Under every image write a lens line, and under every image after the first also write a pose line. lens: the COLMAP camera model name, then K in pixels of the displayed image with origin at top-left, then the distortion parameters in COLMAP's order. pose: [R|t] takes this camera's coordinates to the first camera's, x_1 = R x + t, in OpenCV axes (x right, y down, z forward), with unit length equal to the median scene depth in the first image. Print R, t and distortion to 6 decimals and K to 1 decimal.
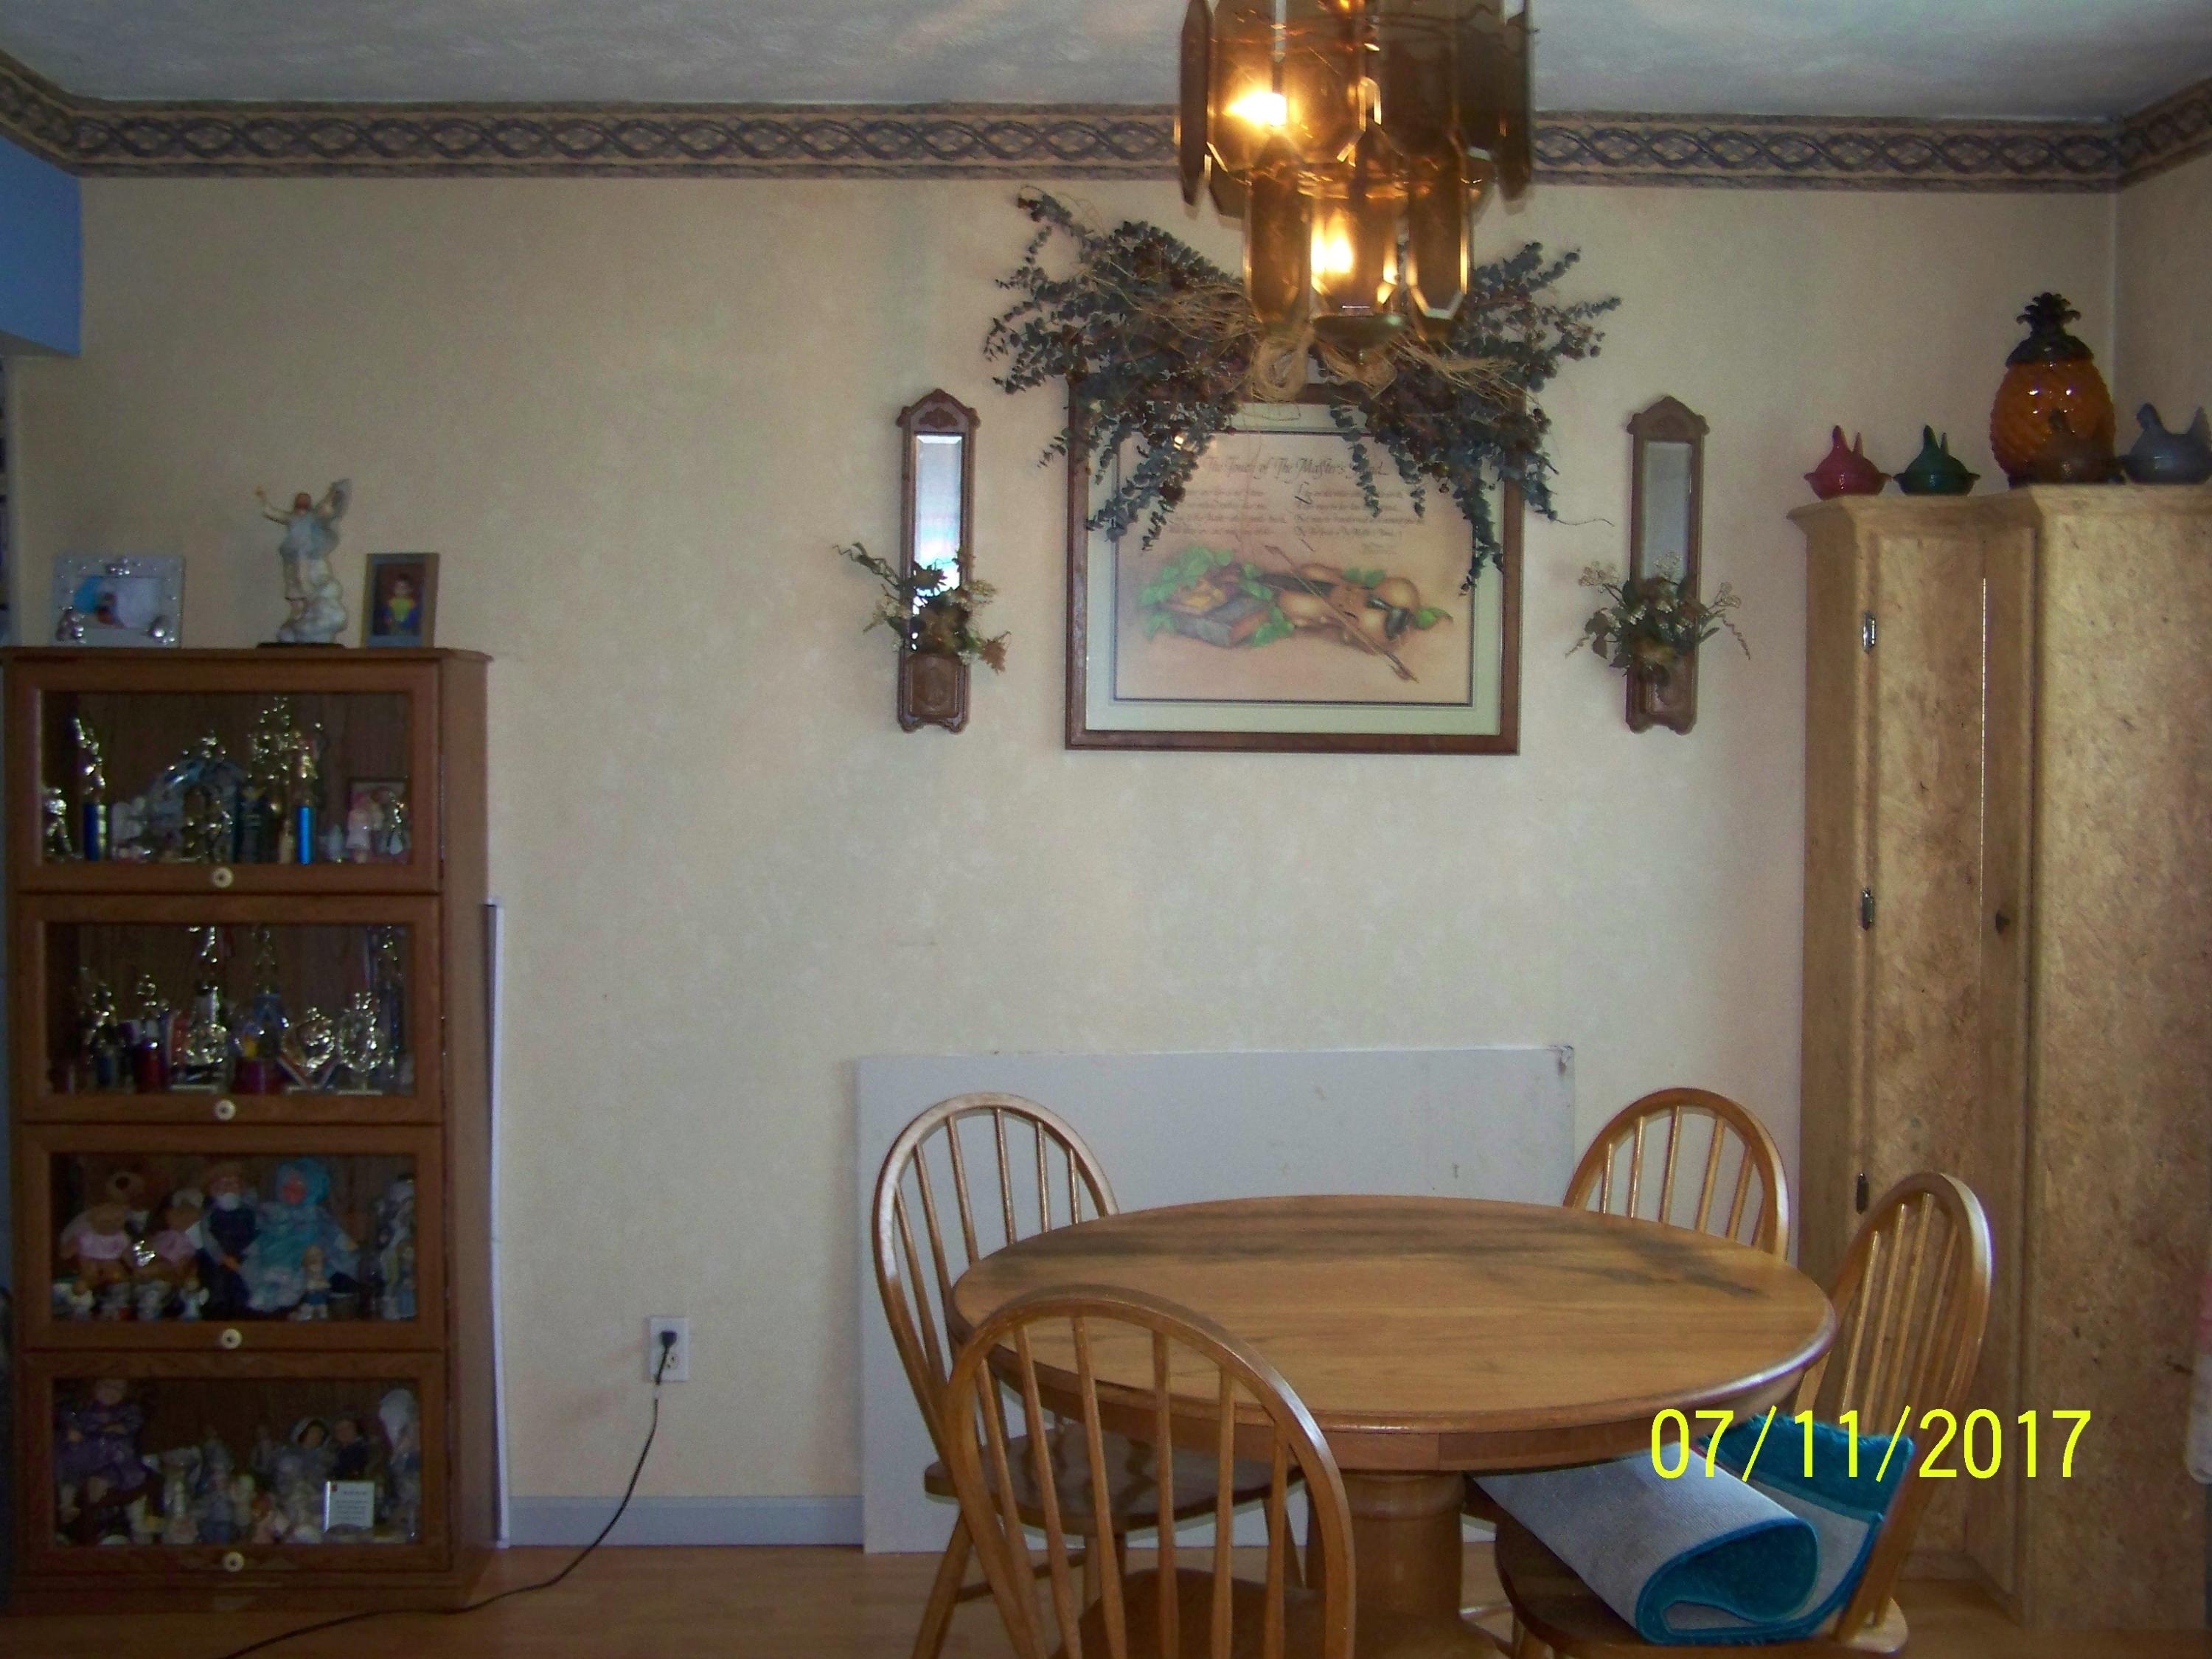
lens RADIAL K [[2568.7, 0, 1092.4], [0, 2568.7, 835.0], [0, 0, 1]] dist [-0.195266, 0.416762]
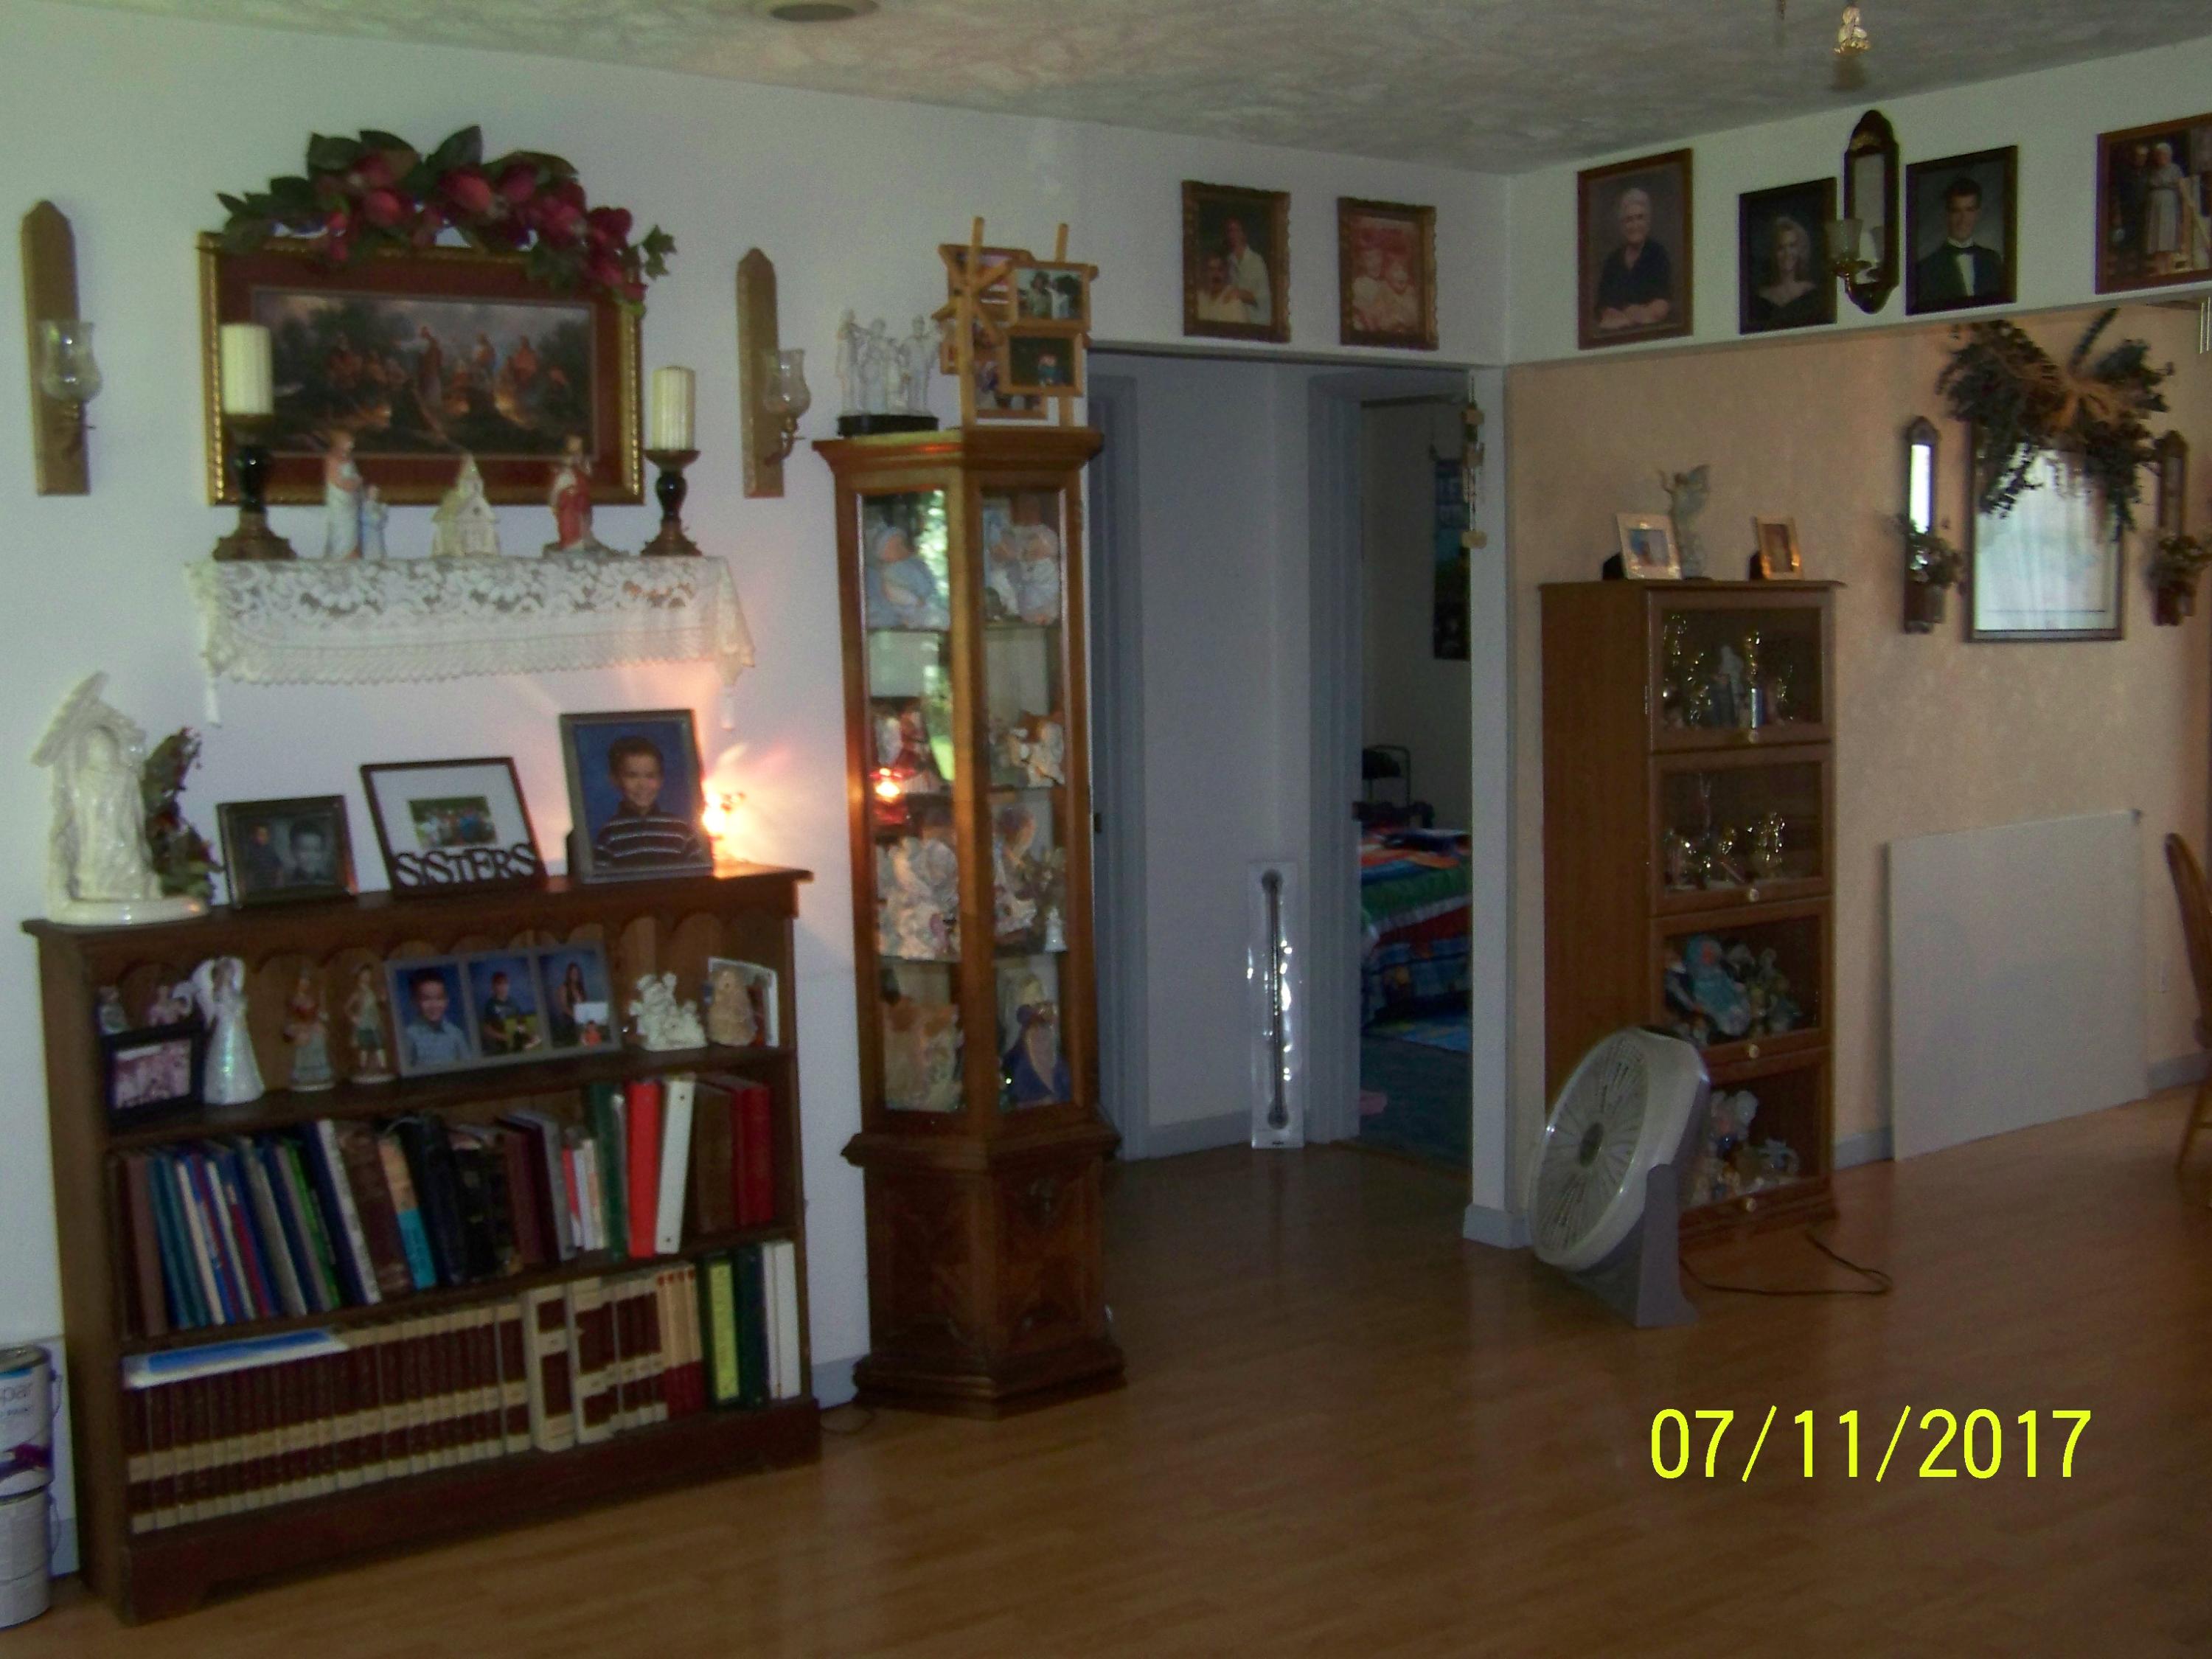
lens RADIAL K [[2568.7, 0, 1092.4], [0, 2568.7, 835.0], [0, 0, 1]] dist [-0.195266, 0.416762]
pose [[0.823740, -0.066401, 0.563066, -1.376216], [0.054769, 0.997793, 0.037543, -0.002502], [-0.564317, -0.000087, 0.825558, 0.001567]]
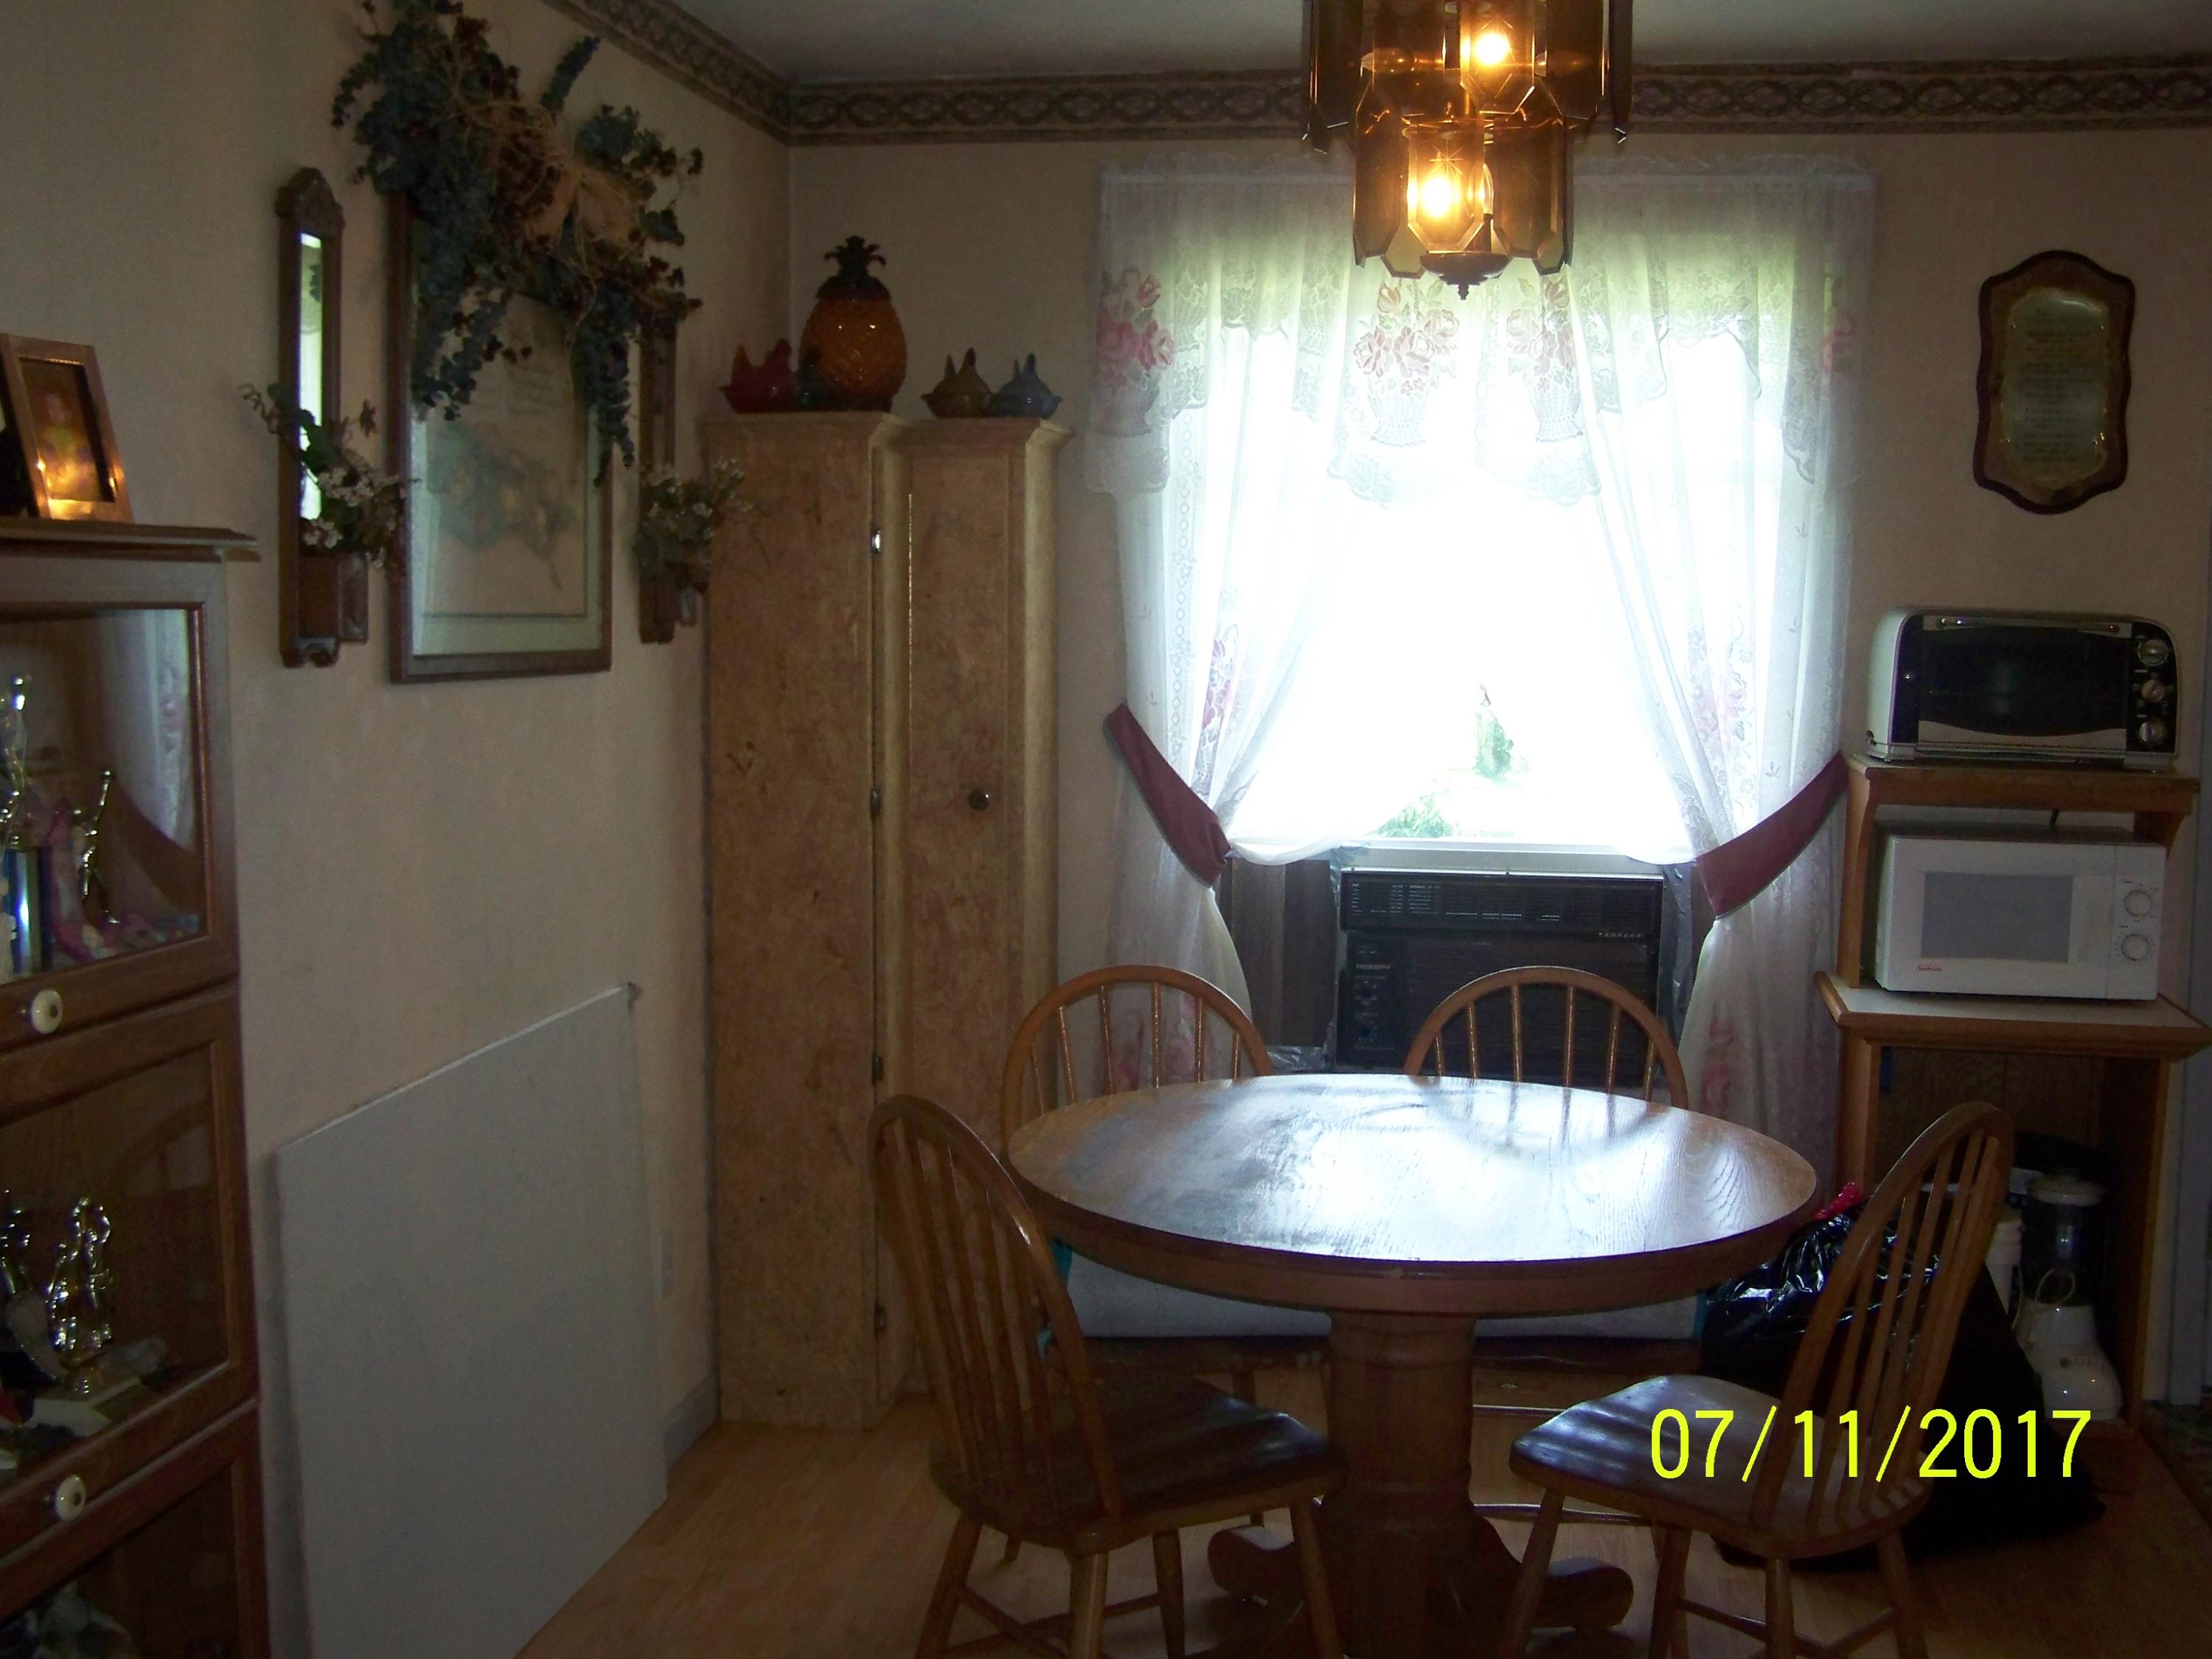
lens RADIAL K [[2568.7, 0, 1092.4], [0, 2568.7, 835.0], [0, 0, 1]] dist [-0.195266, 0.416762]
pose [[0.197107, -0.093604, 0.975903, -0.697159], [0.055620, 0.994896, 0.084191, -0.040621], [-0.978803, 0.037685, 0.201307, 0.661662]]
